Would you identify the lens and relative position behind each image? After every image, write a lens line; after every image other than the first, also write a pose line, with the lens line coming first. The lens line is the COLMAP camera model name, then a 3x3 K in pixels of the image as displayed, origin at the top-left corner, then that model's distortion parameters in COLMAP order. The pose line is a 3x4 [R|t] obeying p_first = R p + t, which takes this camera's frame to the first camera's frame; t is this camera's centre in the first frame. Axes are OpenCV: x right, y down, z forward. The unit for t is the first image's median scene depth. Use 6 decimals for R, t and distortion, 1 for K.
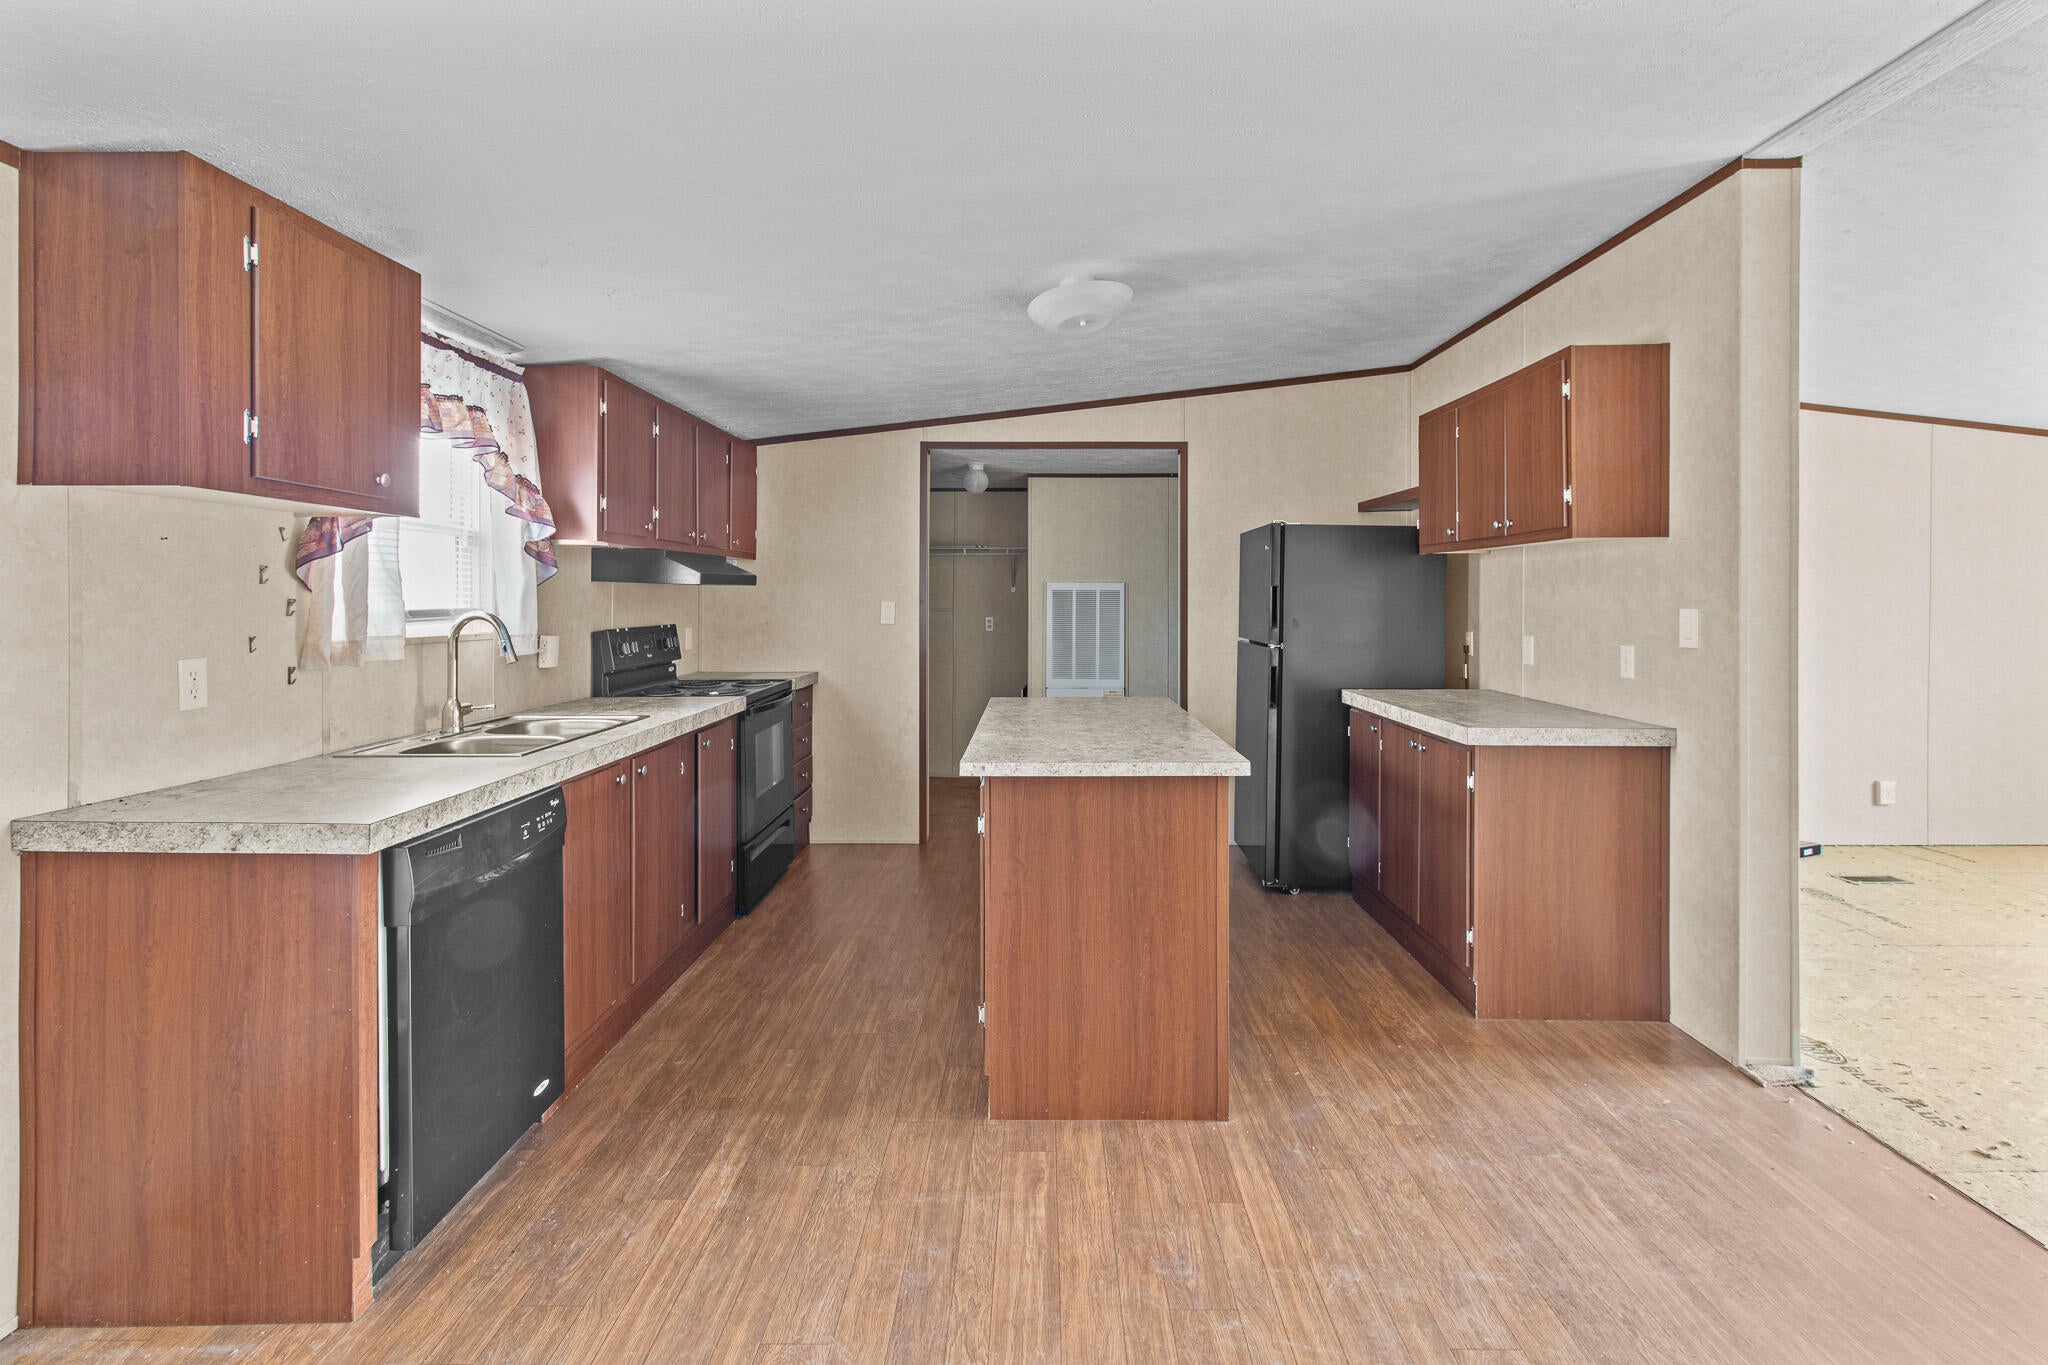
lens RADIAL K [[958.8, 0, 1051.8], [0, 958.8, 600.4], [0, 0, 1]] dist [0.000742, -0.000041]
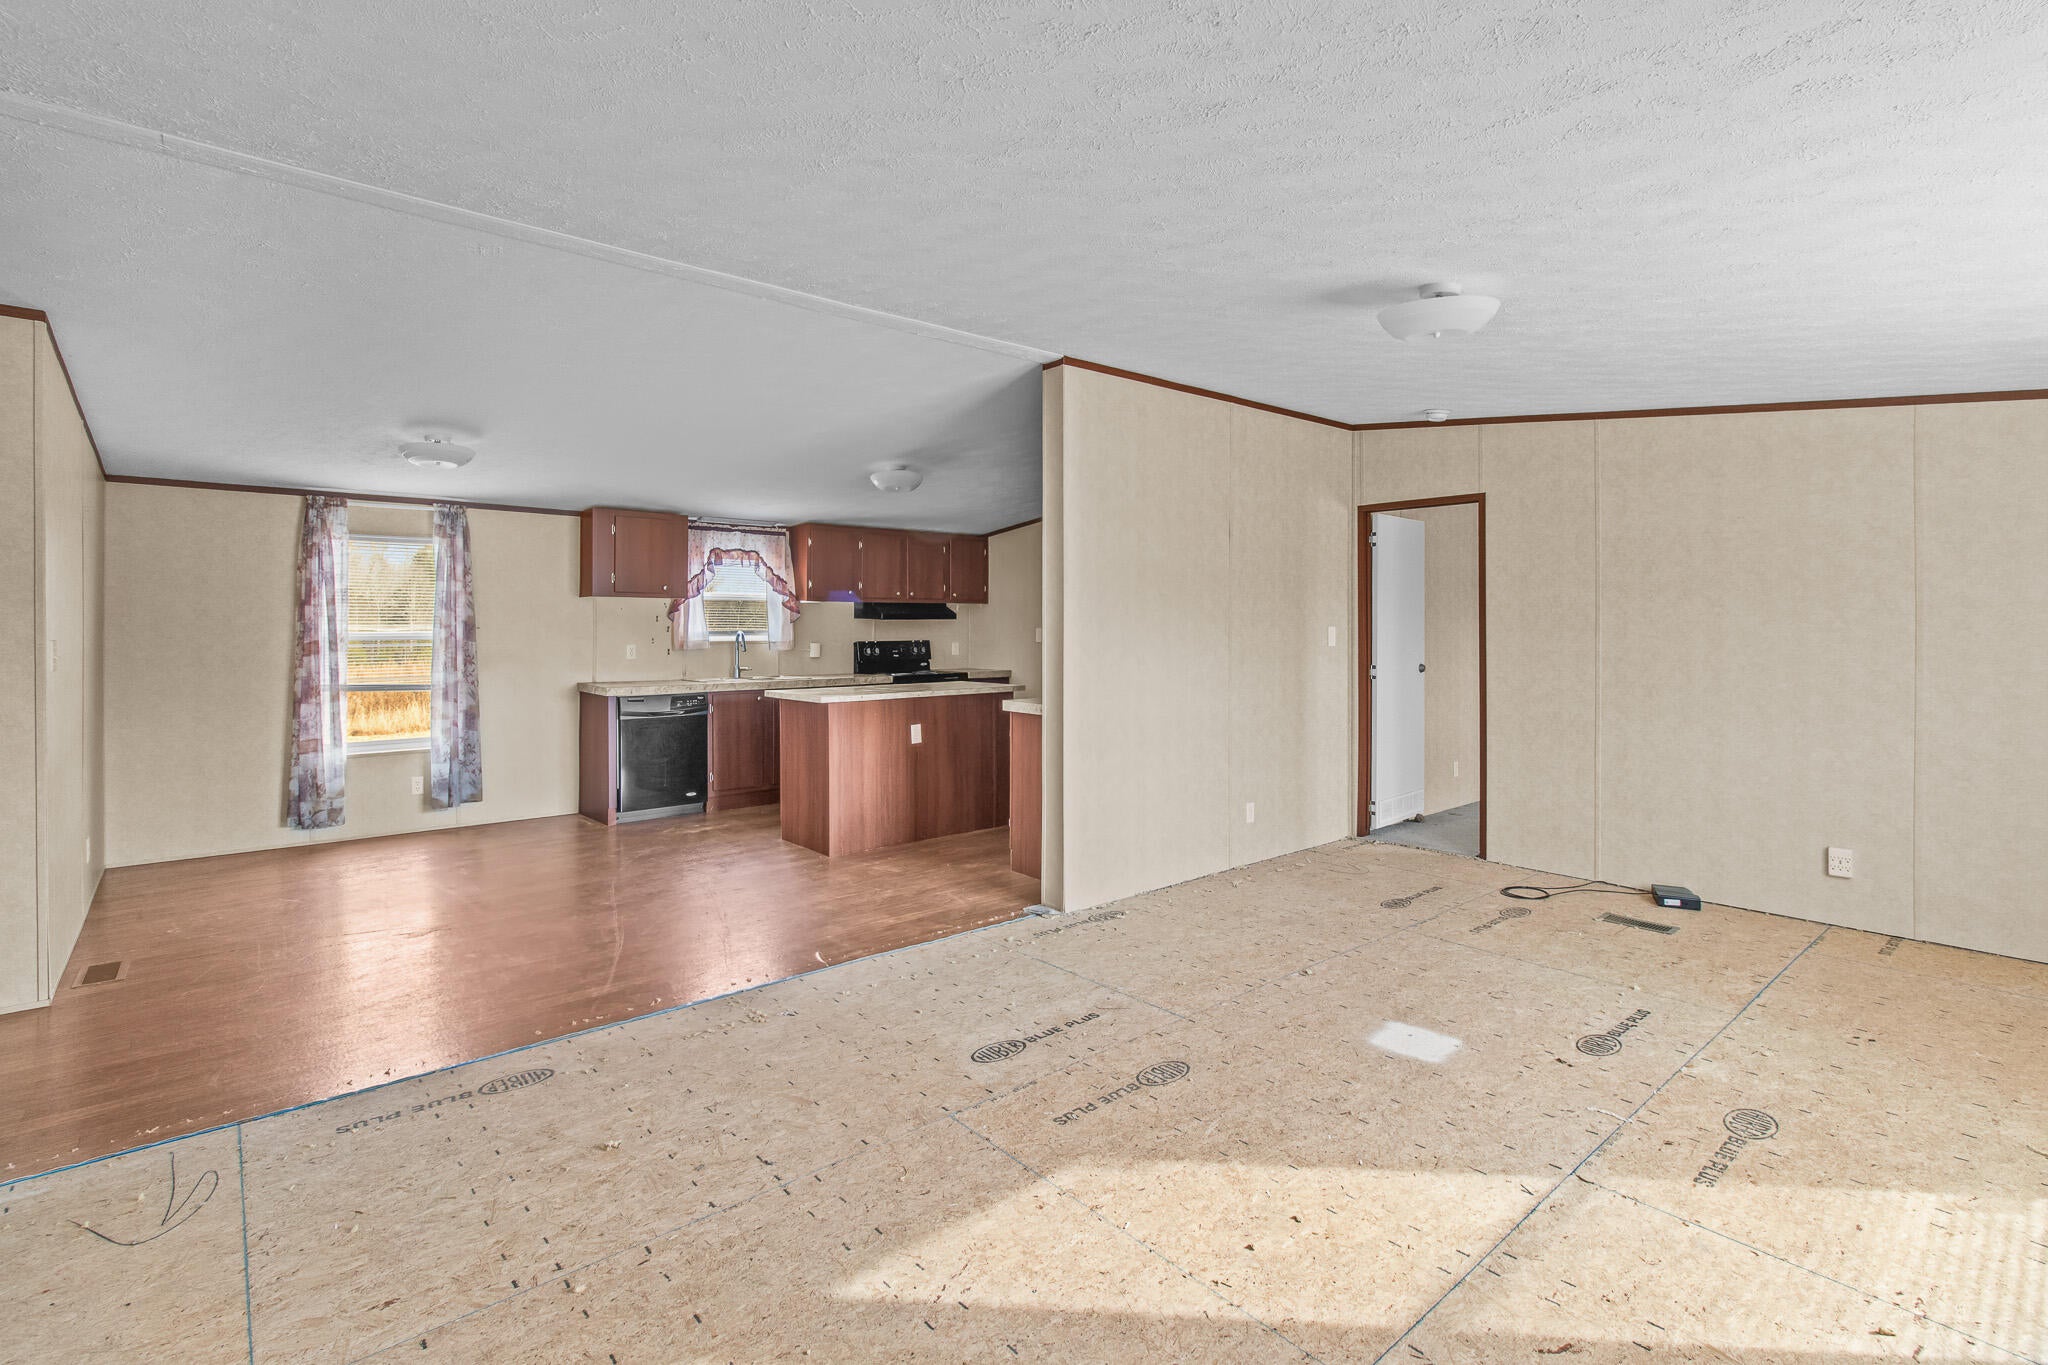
lens RADIAL K [[952.5, 0, 1033.2], [0, 952.5, 626.2], [0, 0, 1]] dist [0.000646, -0.000213]
pose [[0.659668, -0.000299, -0.751557, 1.474366], [-0.001304, 0.999998, -0.001541, -0.000002], [0.751556, 0.001997, 0.659667, -0.083475]]
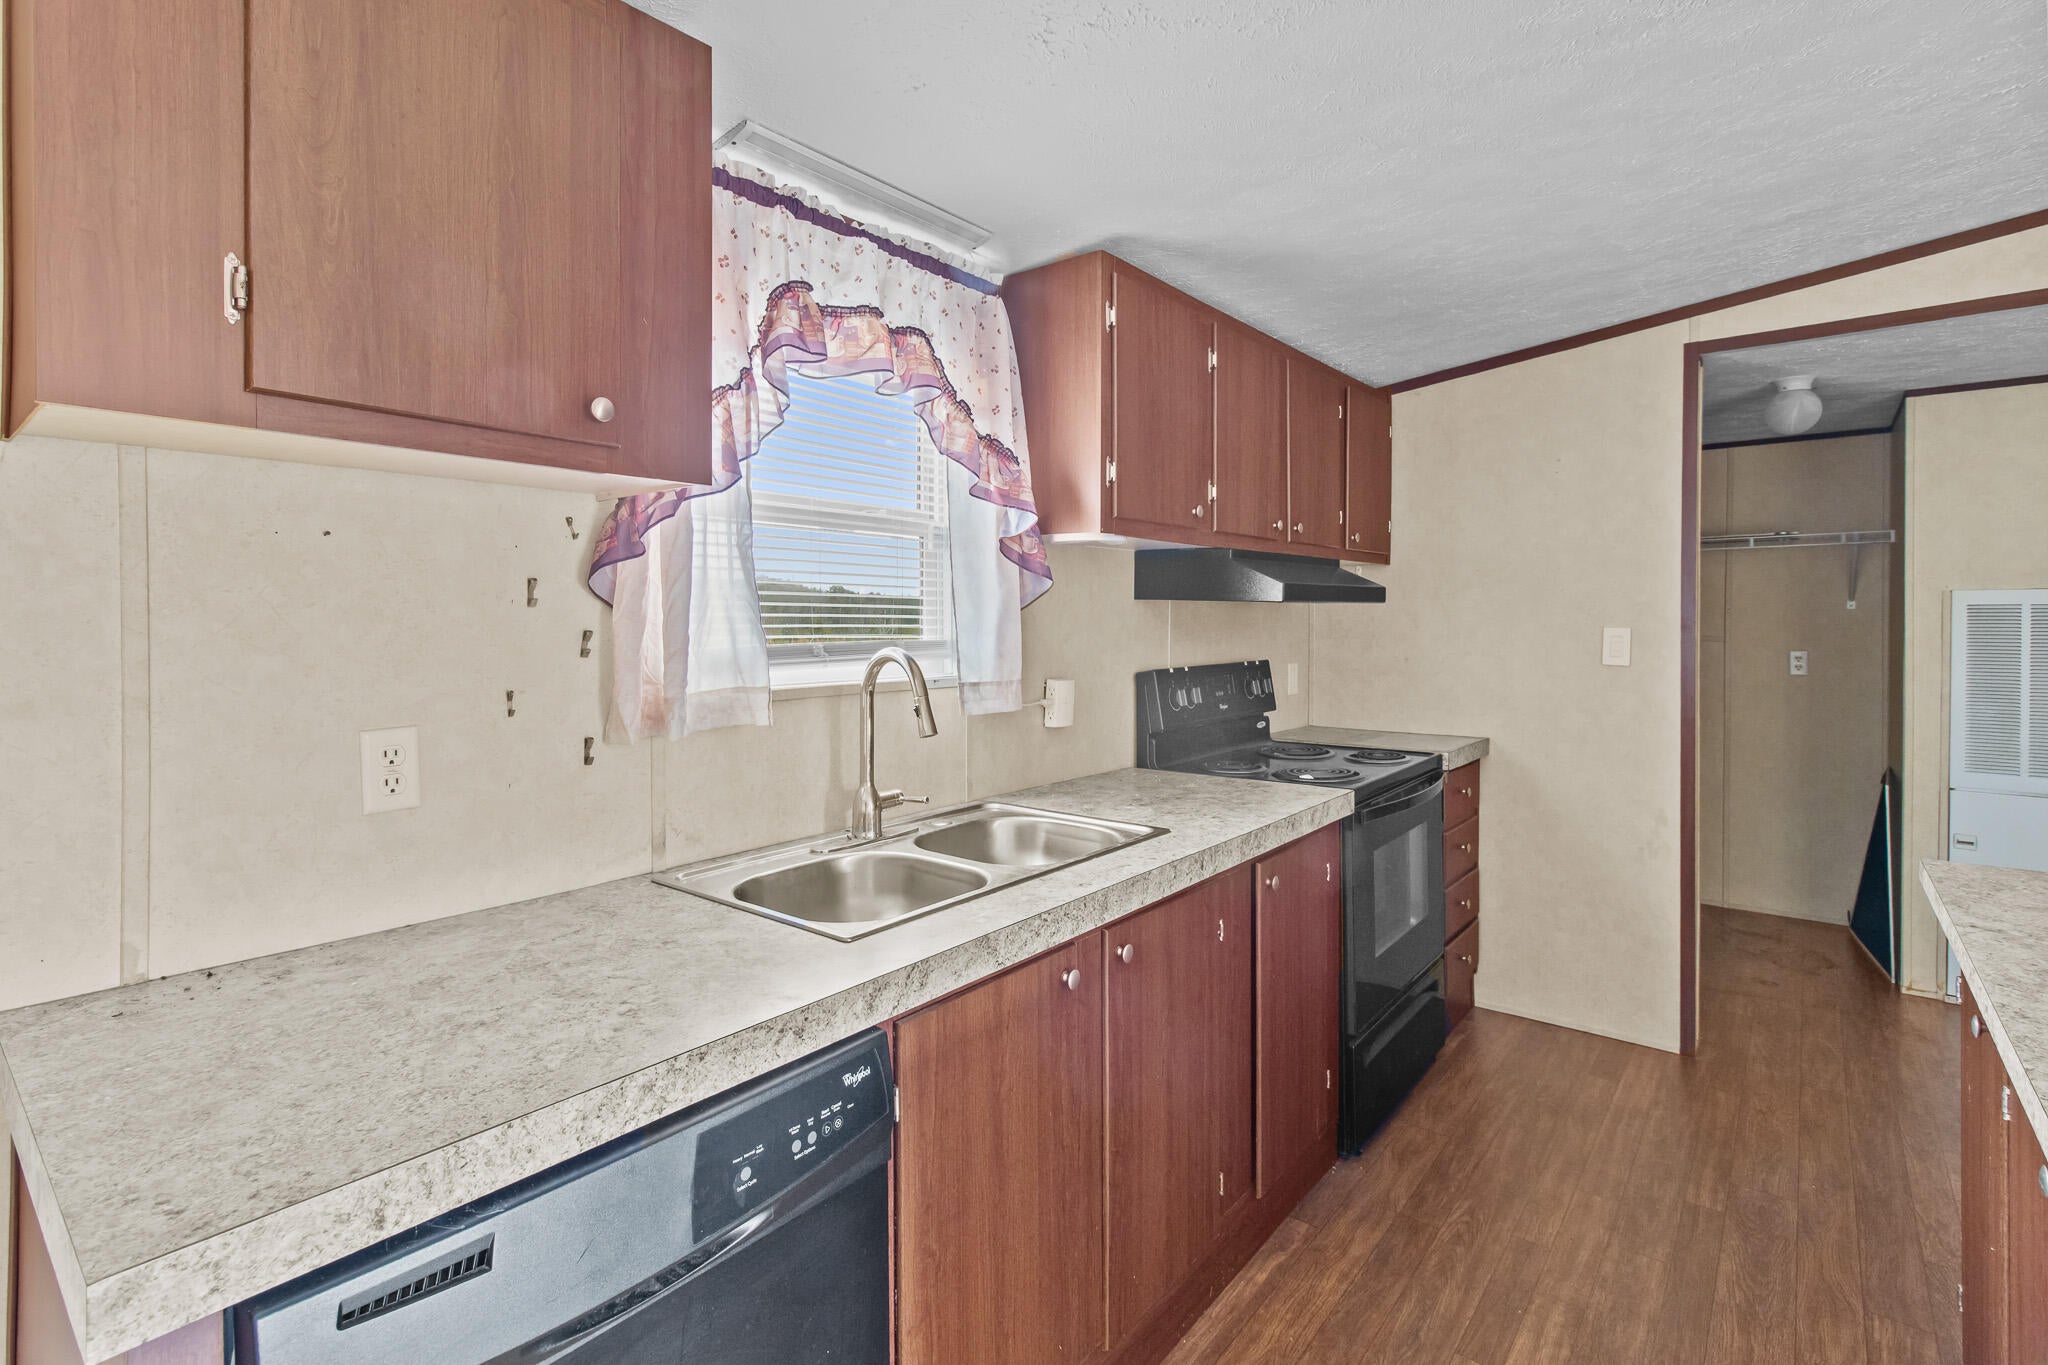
lens RADIAL K [[976.5, 0, 1027.9], [0, 976.5, 627.9], [0, 0, 1]] dist [-0.000628, -0.000296]
pose [[0.773662, 0.001858, -0.633596, -0.103257], [0.002377, 0.999980, 0.005835, -0.003946], [0.633595, -0.006021, 0.773642, 0.448278]]
